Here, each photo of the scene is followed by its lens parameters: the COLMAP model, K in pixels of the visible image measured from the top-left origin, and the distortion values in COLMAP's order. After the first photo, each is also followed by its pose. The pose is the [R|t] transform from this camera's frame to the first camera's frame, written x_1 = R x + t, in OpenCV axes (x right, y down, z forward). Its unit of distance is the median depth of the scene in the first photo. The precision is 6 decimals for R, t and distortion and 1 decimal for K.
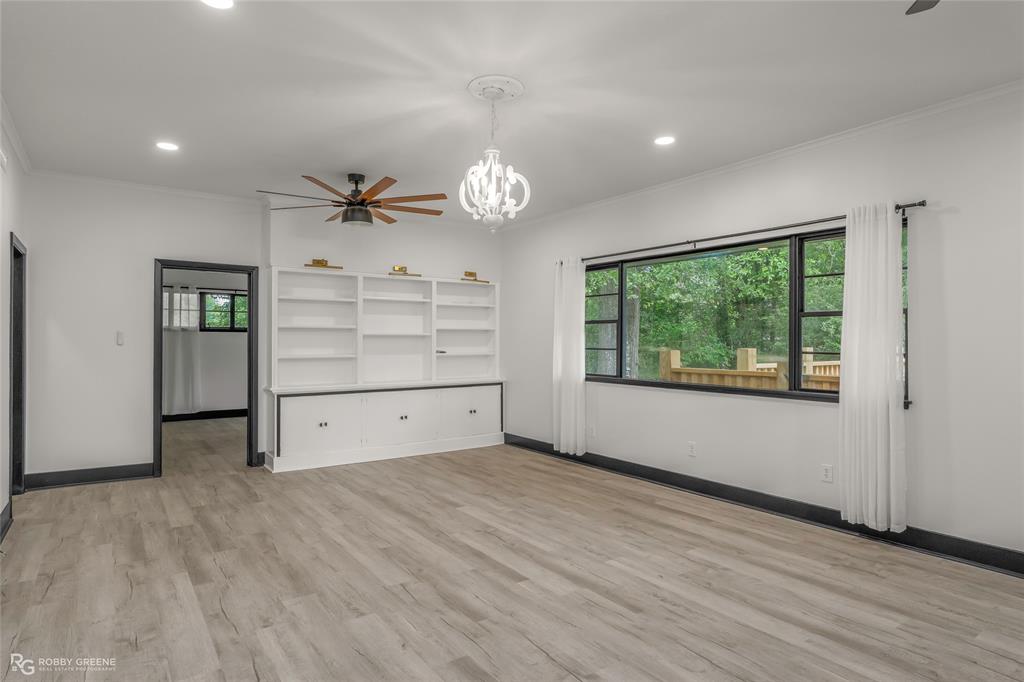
lens RADIAL K [[570.4, 0, 510.9], [0, 570.4, 341.3], [0, 0, 1]] dist [-0.002242, 0.000609]
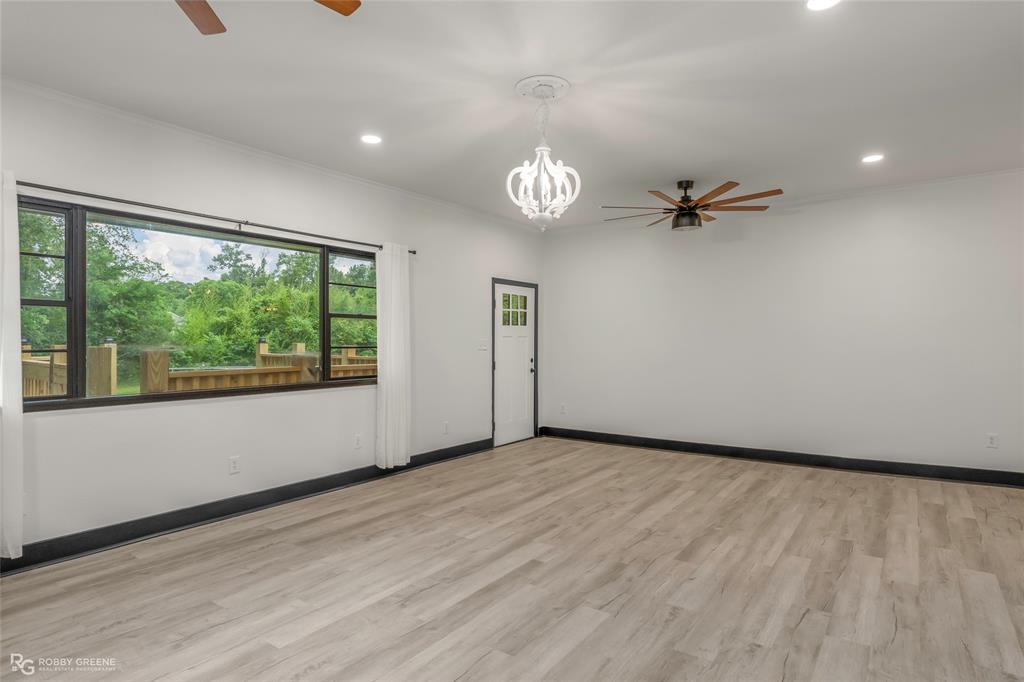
lens RADIAL K [[570.4, 0, 510.9], [0, 570.4, 341.3], [0, 0, 1]] dist [-0.002242, 0.000609]
pose [[-0.328214, -0.005114, 0.944590, -0.824892], [-0.000511, 0.999986, 0.005236, 0.000223], [-0.944603, 0.001236, -0.328212, 1.185403]]
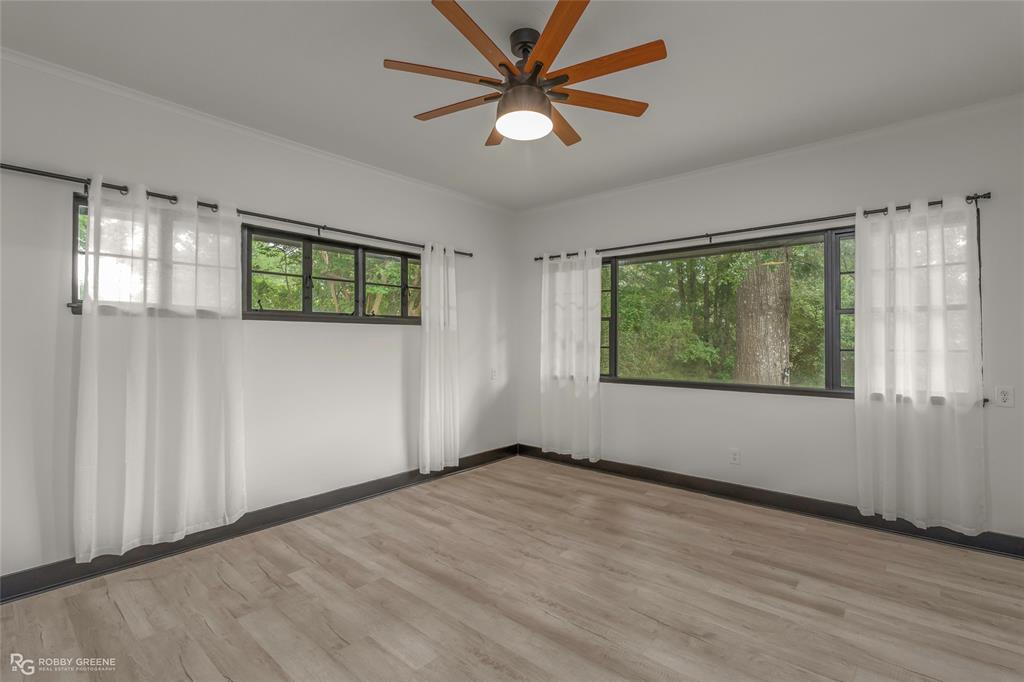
lens RADIAL K [[480.3, 0, 512.0], [0, 480.3, 341.0], [0, 0, 1]] dist [0.037798, 0.000115]
pose [[0.970313, -0.005008, 0.241800, -0.271481], [0.004273, 0.999985, 0.003563, -0.000907], [-0.241814, -0.002424, 0.970320, 0.374153]]
